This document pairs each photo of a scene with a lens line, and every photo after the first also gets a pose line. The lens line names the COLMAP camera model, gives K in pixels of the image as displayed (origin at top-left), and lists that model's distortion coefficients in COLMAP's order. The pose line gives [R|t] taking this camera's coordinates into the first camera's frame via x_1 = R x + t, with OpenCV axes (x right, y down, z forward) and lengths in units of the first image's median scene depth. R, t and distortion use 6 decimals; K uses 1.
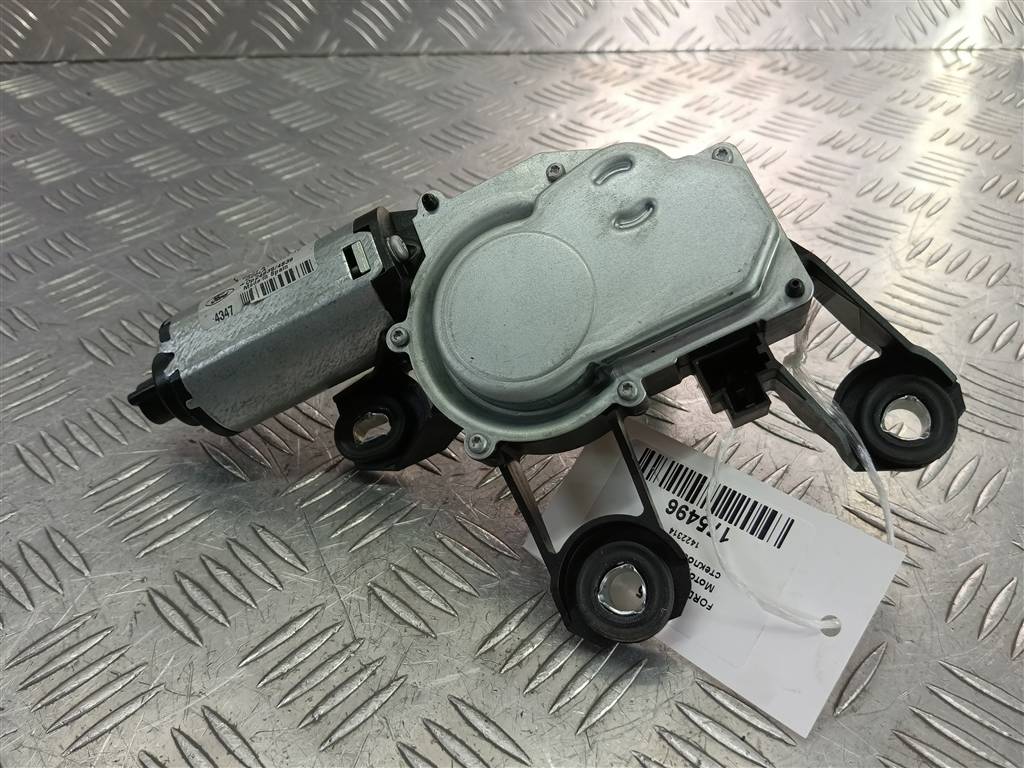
lens RADIAL K [[875.2, 0, 512.0], [0, 875.2, 384.0], [0, 0, 1]] dist [0.153214, -0.002859]
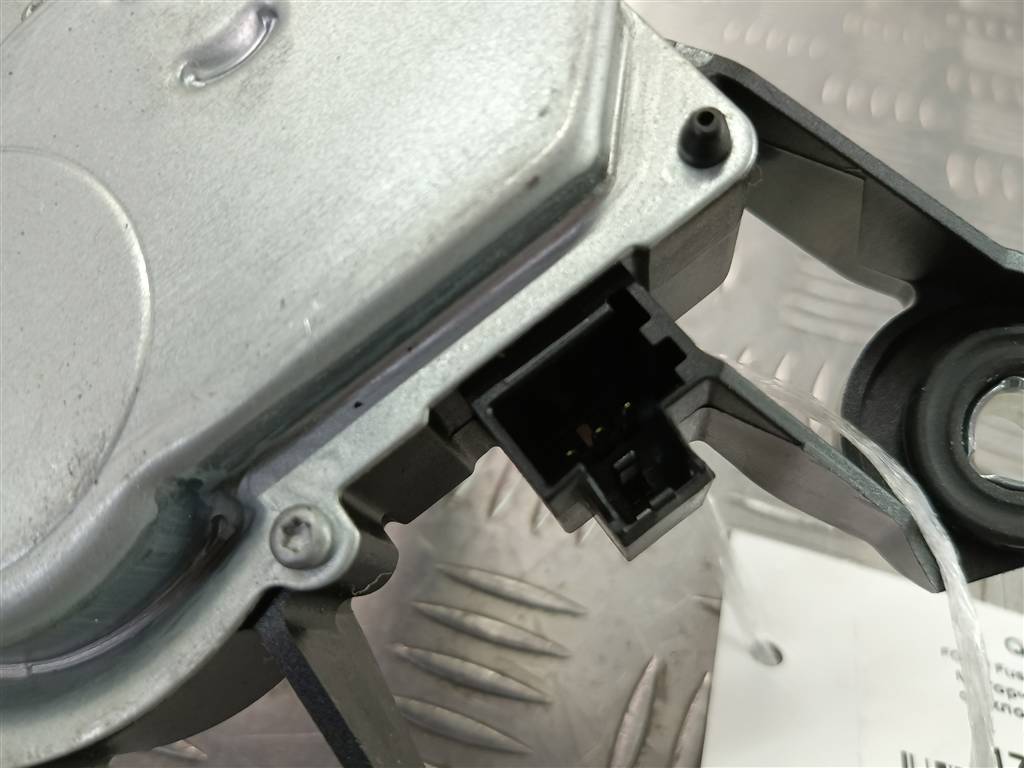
lens RADIAL K [[875.2, 0, 512.0], [0, 875.2, 384.0], [0, 0, 1]] dist [0.153214, -0.002859]
pose [[0.964853, -0.204363, 0.165212, 0.162447], [0.220794, 0.971350, -0.087919, -0.001560], [-0.142511, 0.121307, 0.982332, 0.653697]]
